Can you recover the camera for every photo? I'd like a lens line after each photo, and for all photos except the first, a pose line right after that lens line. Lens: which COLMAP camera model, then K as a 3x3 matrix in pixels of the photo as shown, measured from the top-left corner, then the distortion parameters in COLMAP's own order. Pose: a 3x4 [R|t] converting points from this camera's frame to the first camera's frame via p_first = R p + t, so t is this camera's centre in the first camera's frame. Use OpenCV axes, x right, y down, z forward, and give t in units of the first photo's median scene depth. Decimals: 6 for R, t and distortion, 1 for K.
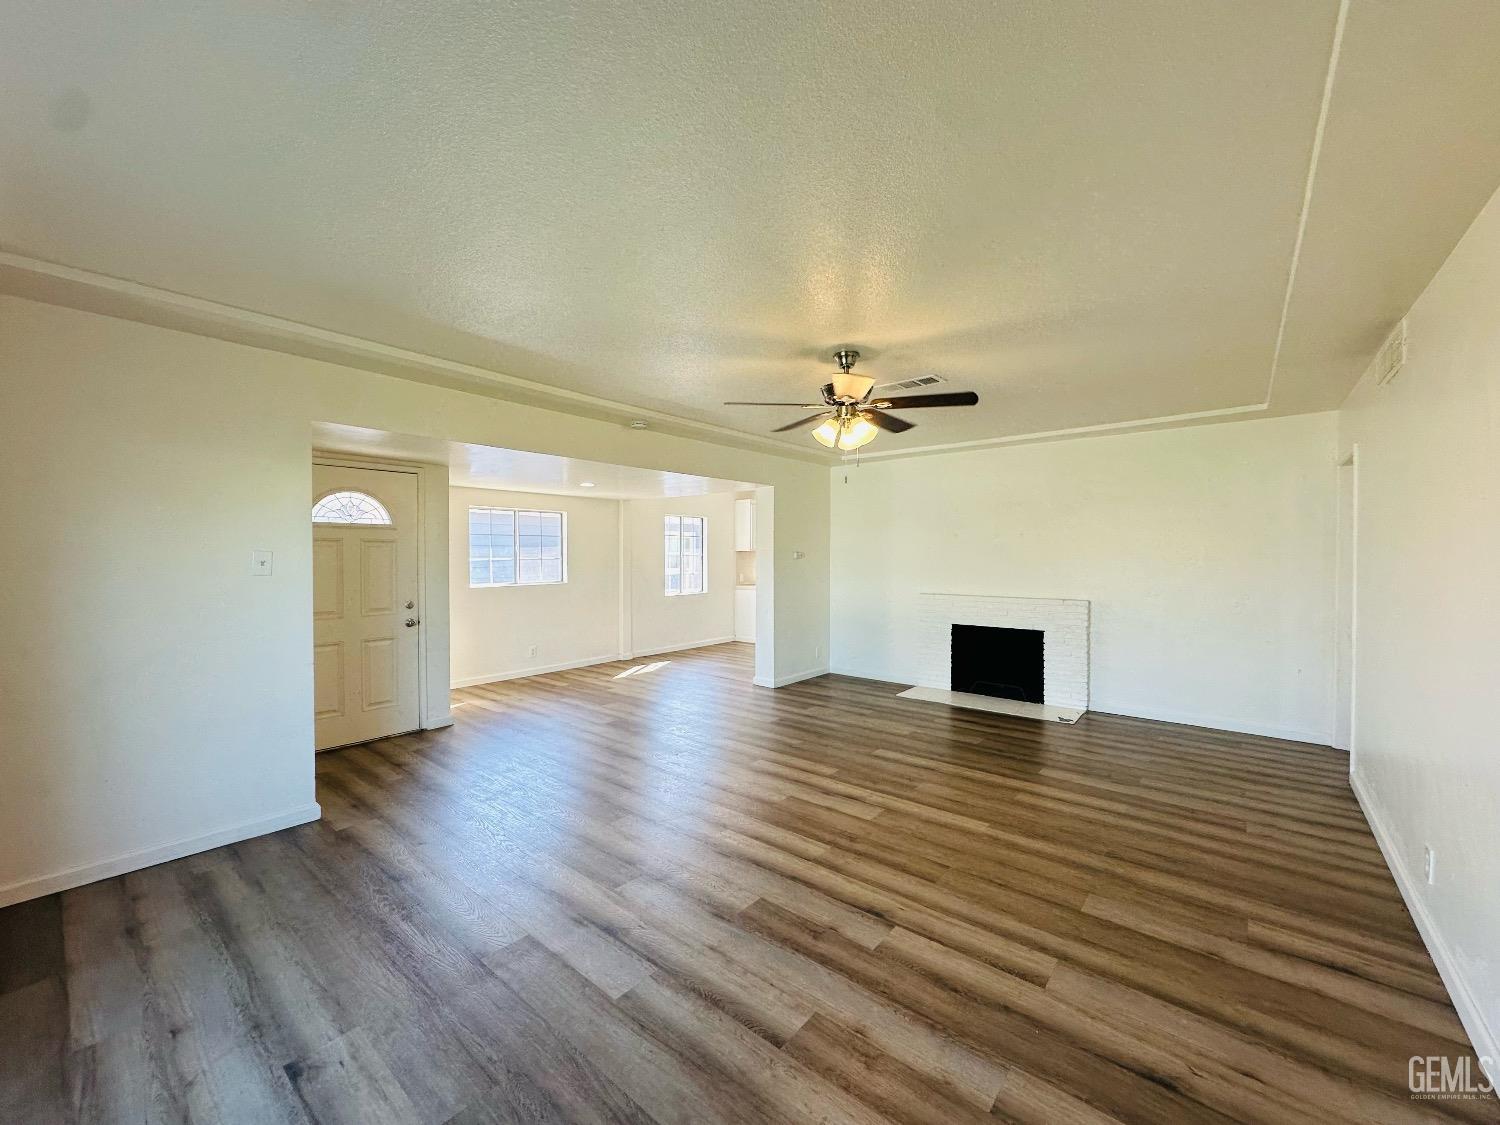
lens RADIAL K [[597.4, 0, 746.2], [0, 597.4, 561.4], [0, 0, 1]] dist [-0.006706, 0.001309]
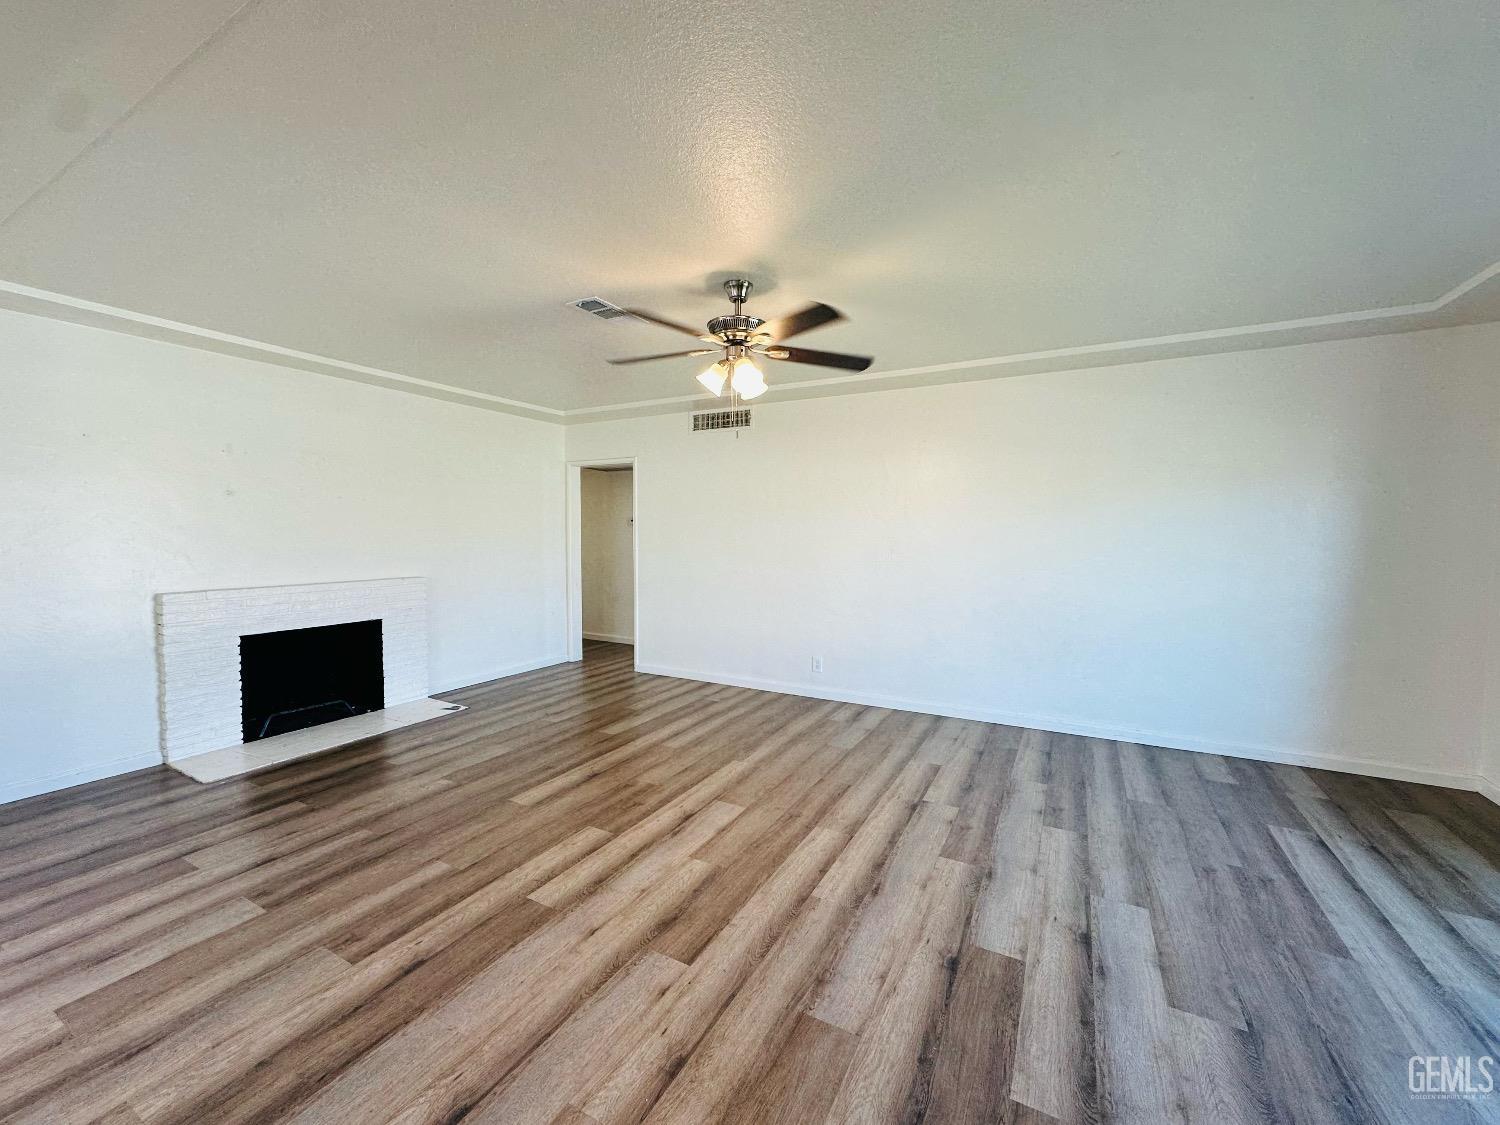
lens RADIAL K [[597.4, 0, 751.2], [0, 597.4, 561.2], [0, 0, 1]] dist [-0.006706, 0.001309]
pose [[-0.193233, -0.048872, 0.979935, -0.660838], [0.008231, 0.998643, 0.051428, -0.000301], [-0.981118, 0.018003, -0.192568, 1.112696]]
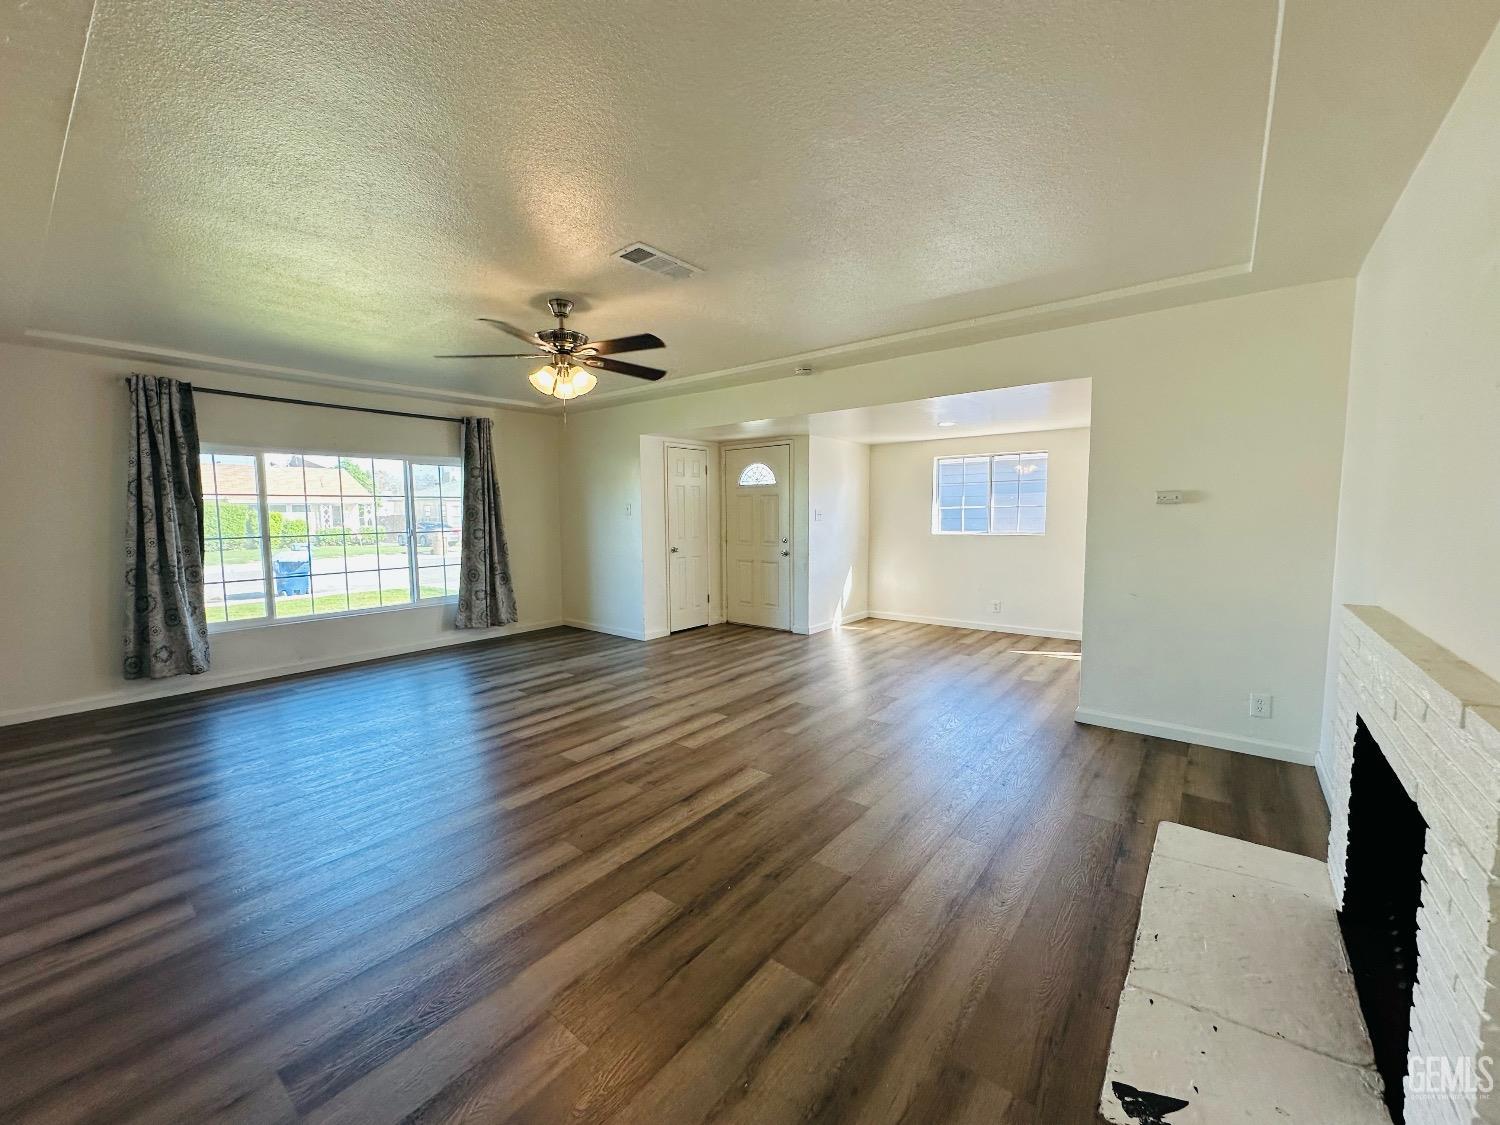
lens RADIAL K [[597.4, 0, 751.7], [0, 597.4, 564.7], [0, 0, 1]] dist [-0.006706, 0.001309]
pose [[0.028497, 0.090874, -0.995455, 1.182882], [-0.001667, 0.995862, 0.090864, 0.002865], [0.999592, -0.000929, 0.028530, 1.252357]]
